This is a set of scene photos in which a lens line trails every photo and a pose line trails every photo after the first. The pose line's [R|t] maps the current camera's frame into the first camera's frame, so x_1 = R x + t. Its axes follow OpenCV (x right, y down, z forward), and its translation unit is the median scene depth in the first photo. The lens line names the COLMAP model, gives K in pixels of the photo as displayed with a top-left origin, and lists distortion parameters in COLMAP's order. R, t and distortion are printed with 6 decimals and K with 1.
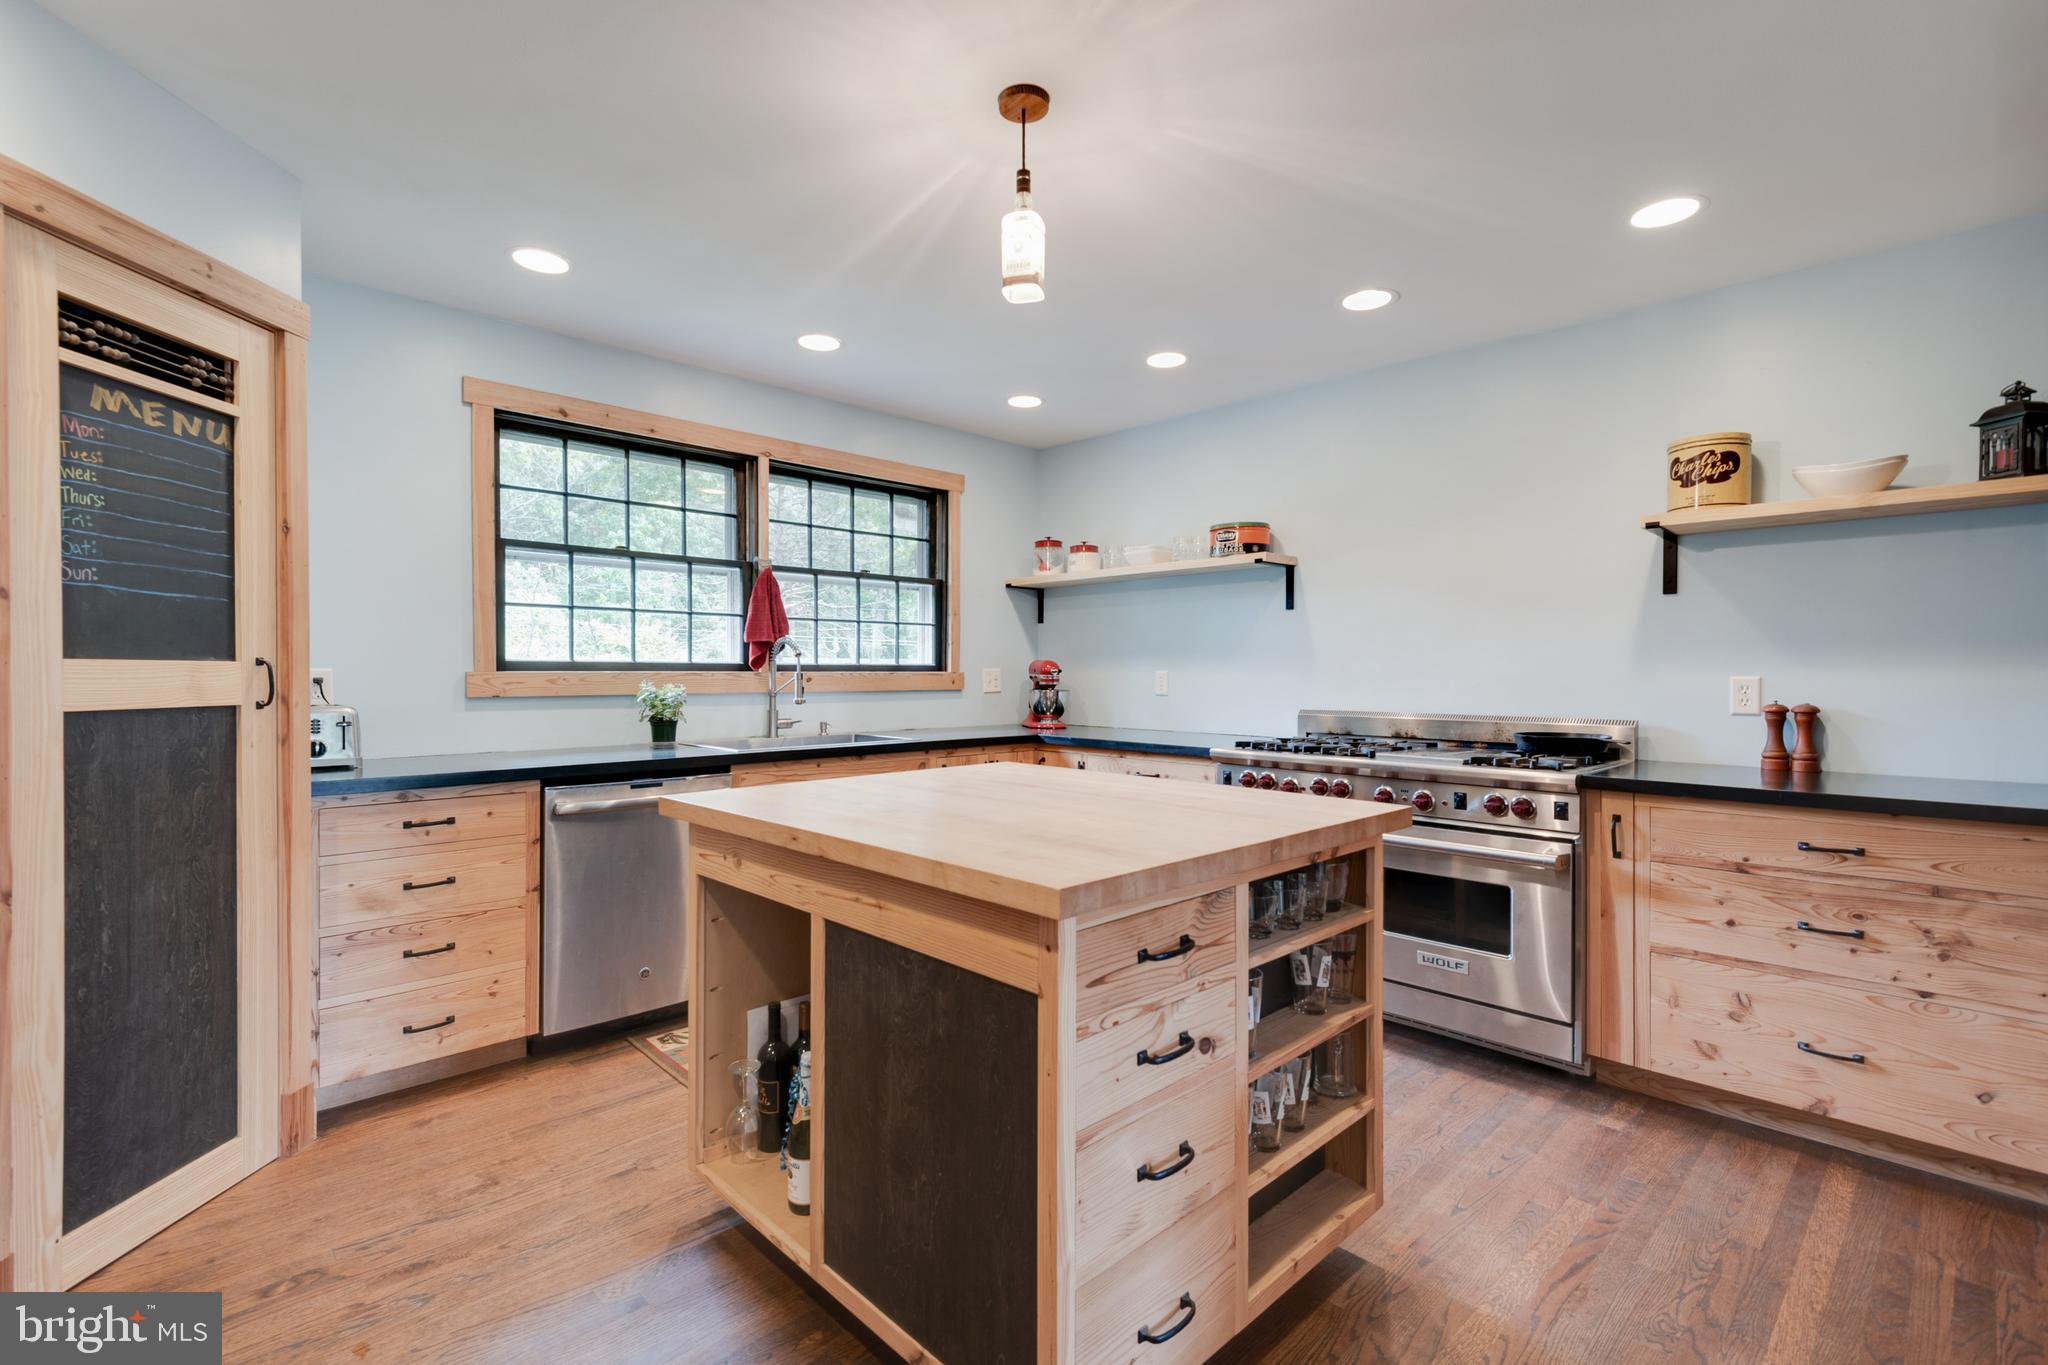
lens RADIAL K [[925.6, 0, 1022.2], [0, 925.6, 672.2], [0, 0, 1]] dist [0.036928, -0.025305]
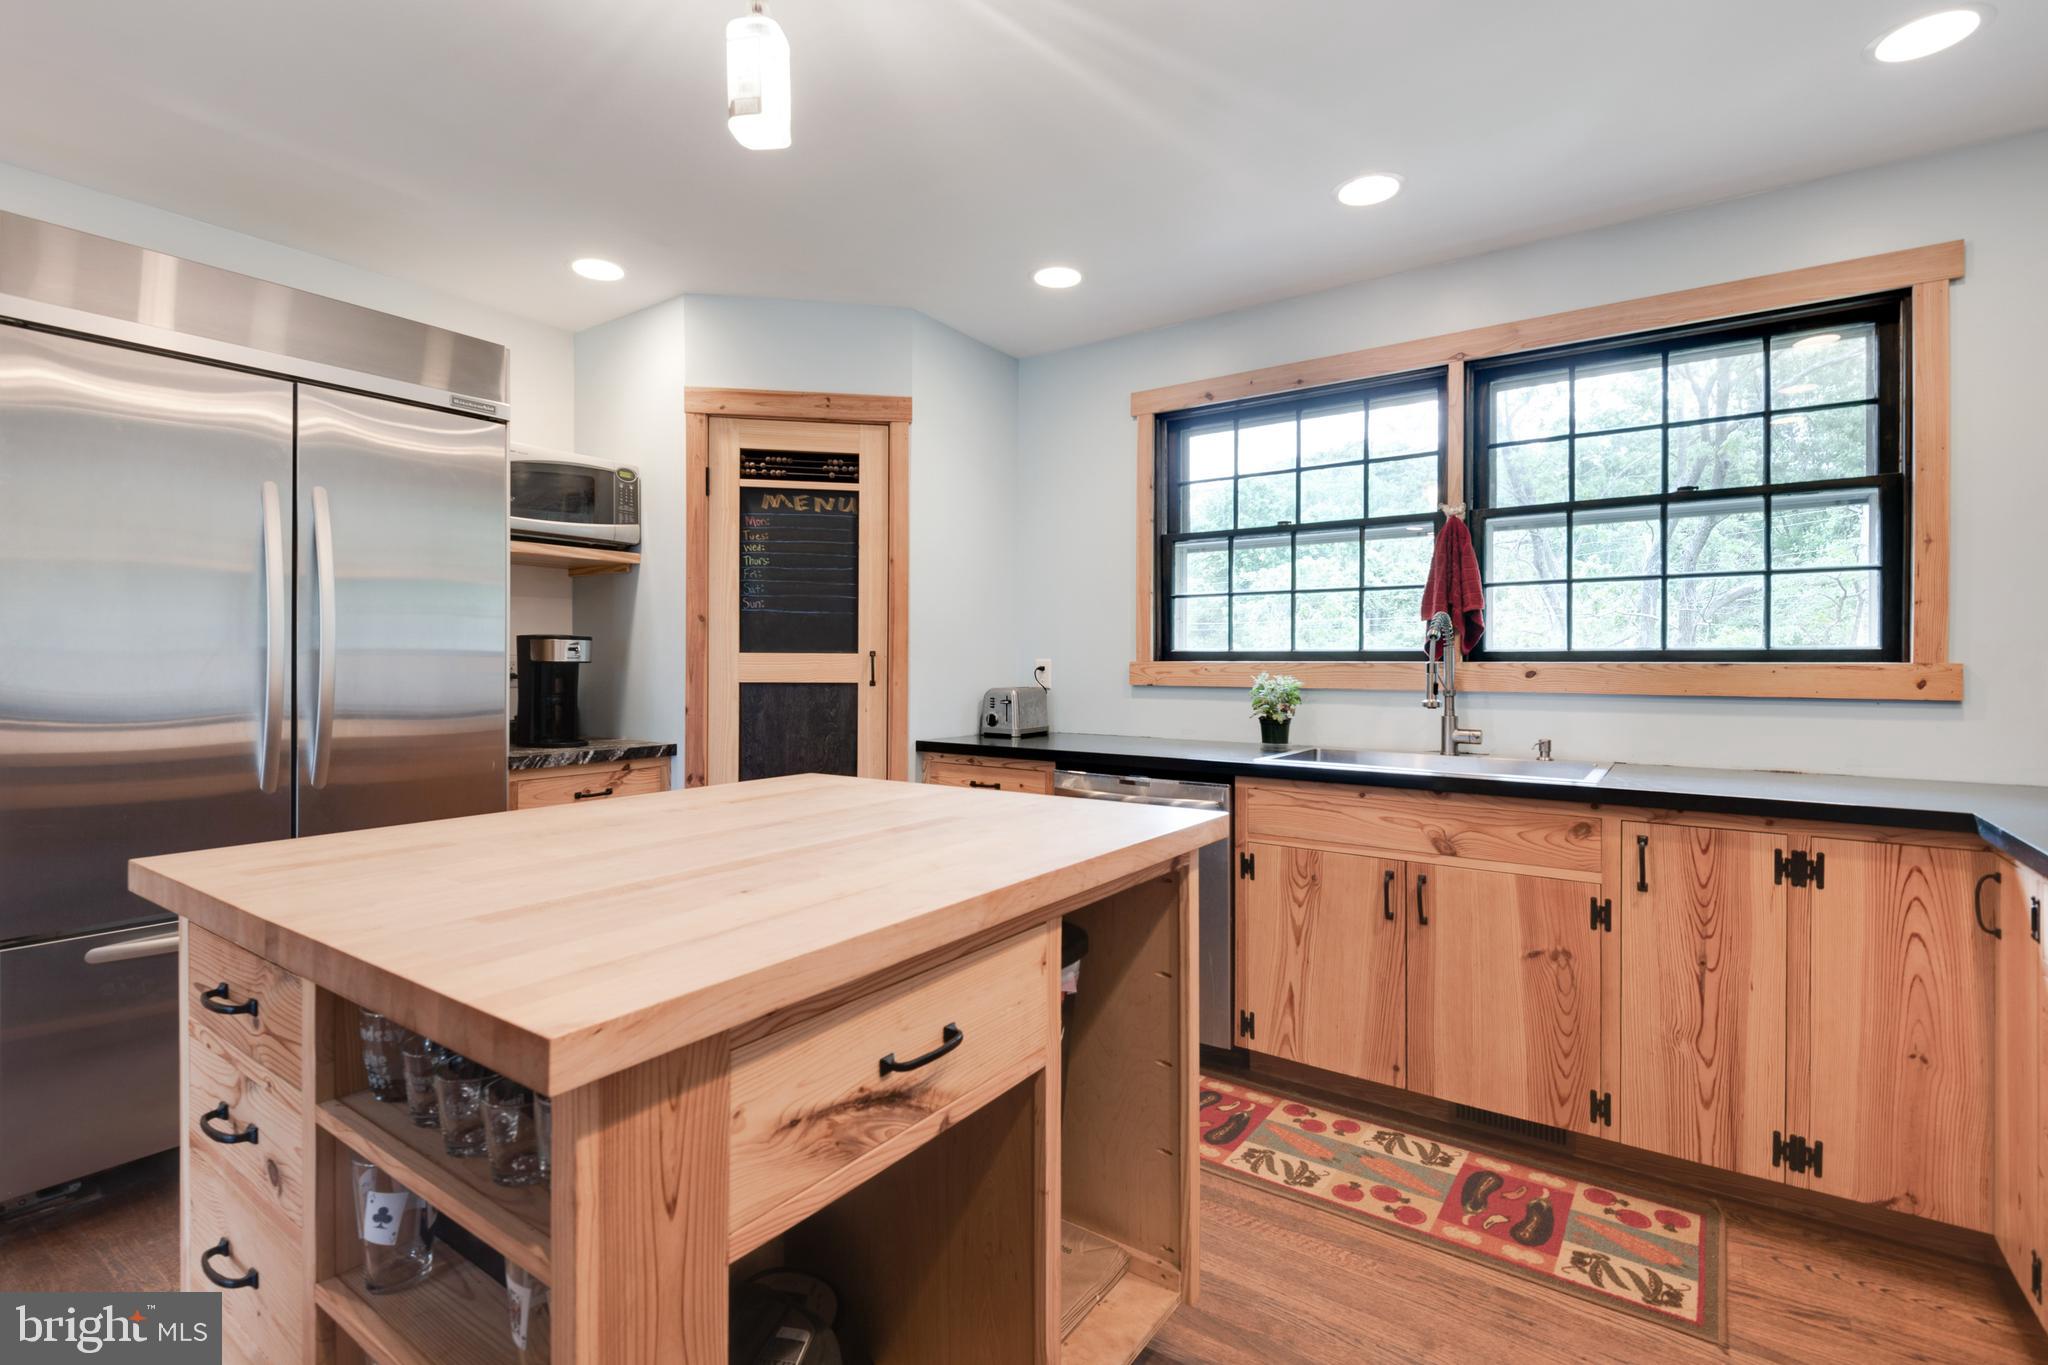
lens RADIAL K [[937.1, 0, 1027.3], [0, 937.1, 662.0], [0, 0, 1]] dist [0.029302, -0.020422]
pose [[0.183151, -0.003211, -0.983080, 0.399253], [-0.003849, 0.999985, -0.003983, 0.003923], [0.983077, 0.004513, 0.183136, 0.573431]]
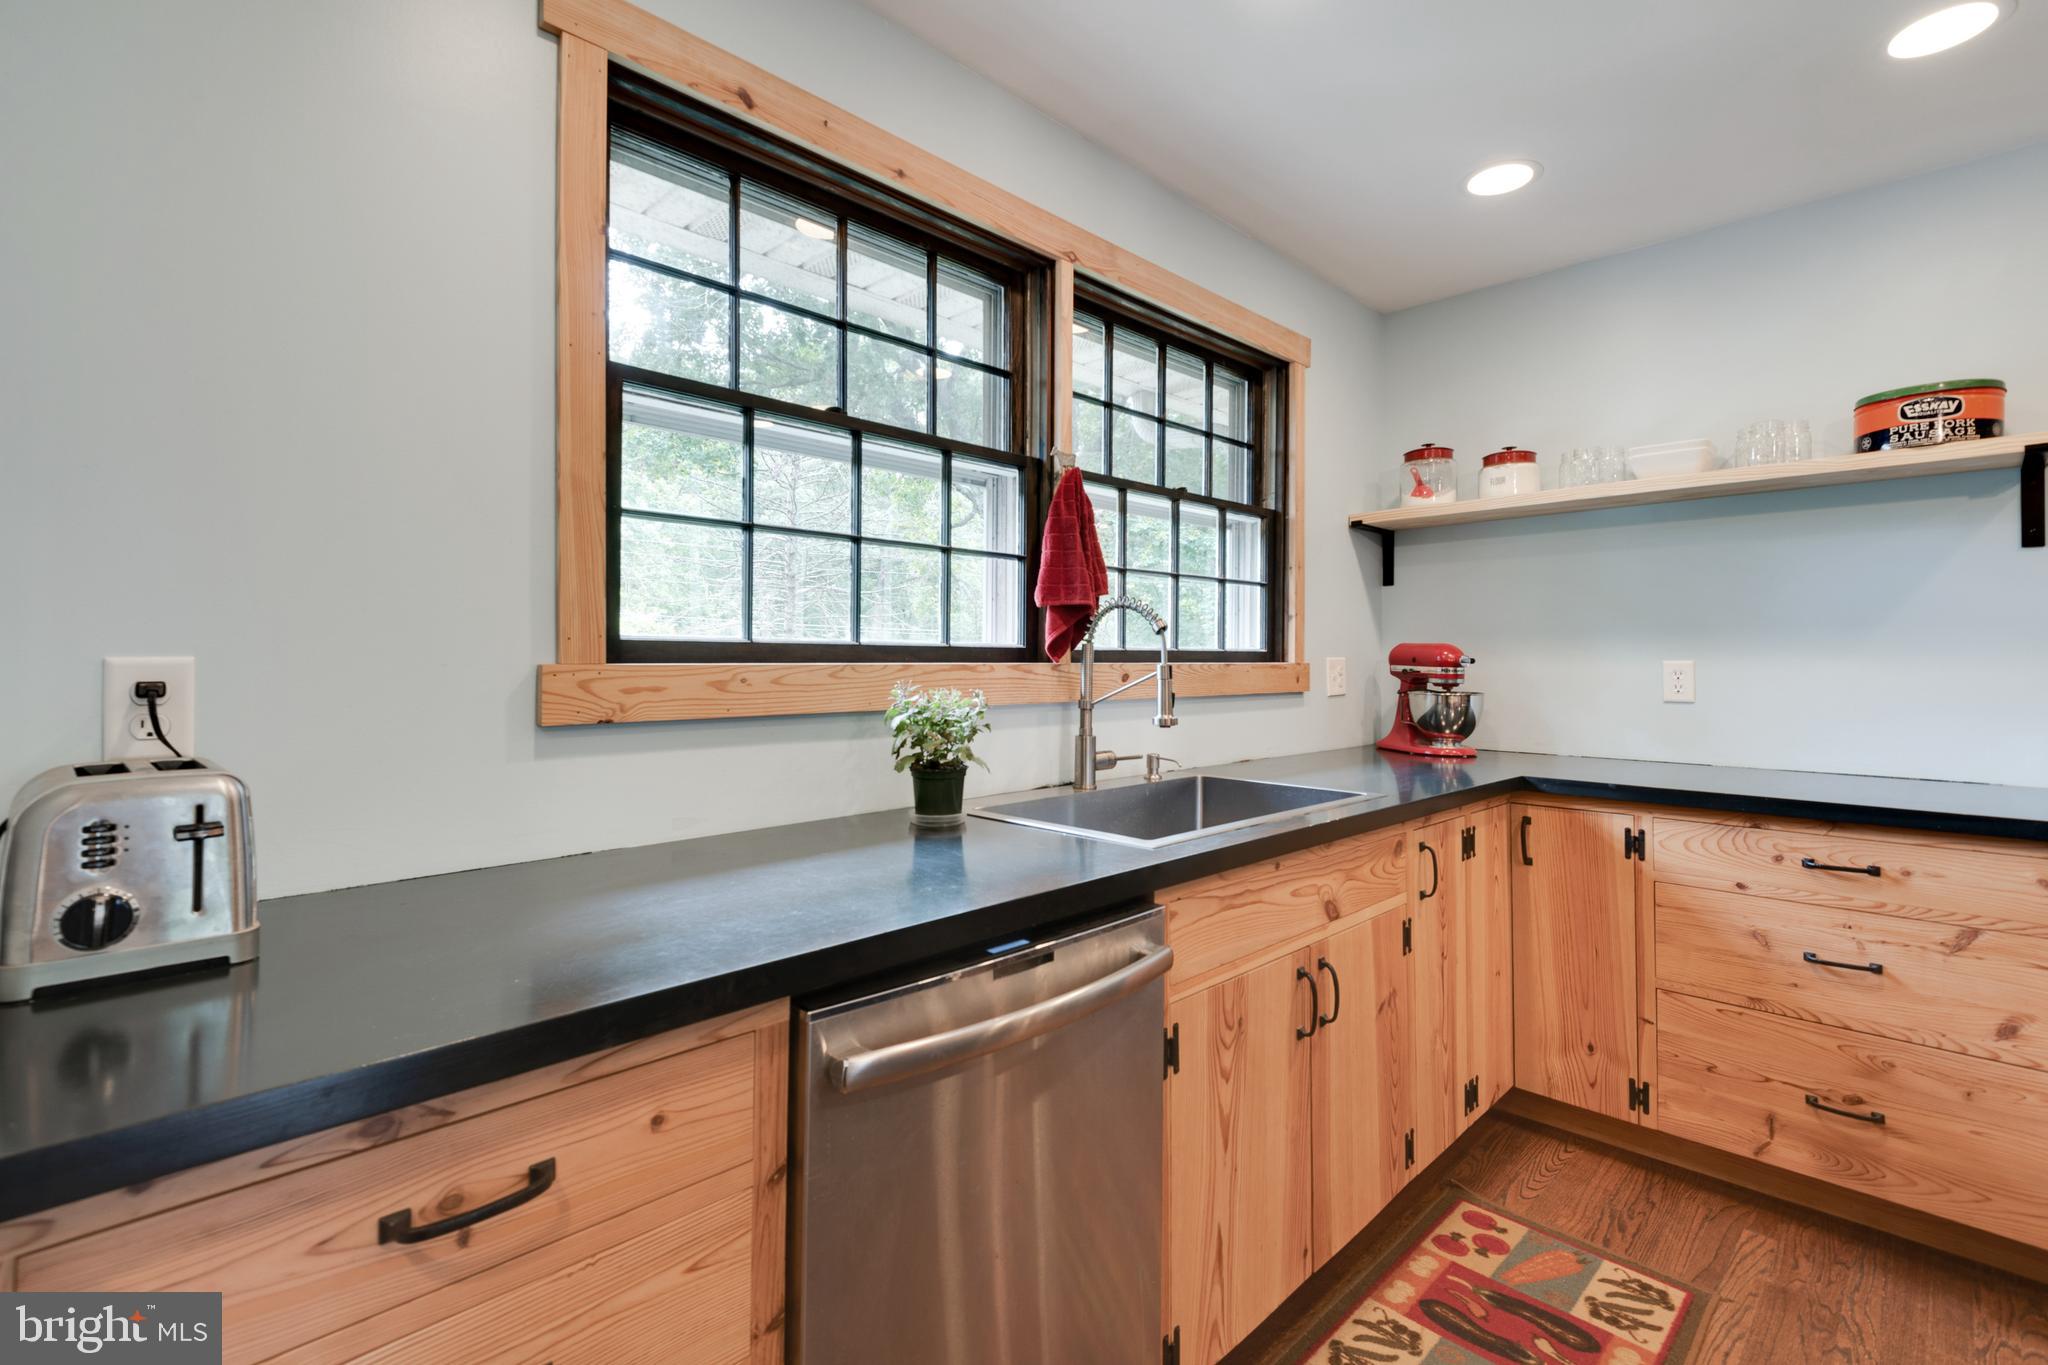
lens RADIAL K [[930.8, 0, 1015.4], [0, 930.8, 643.7], [0, 0, 1]] dist [0.039910, -0.019199]
pose [[0.999999, 0.001235, 0.000018, -0.322549], [-0.001235, 0.999865, -0.016400, -0.002714], [-0.000038, 0.016400, 0.999866, 0.488854]]
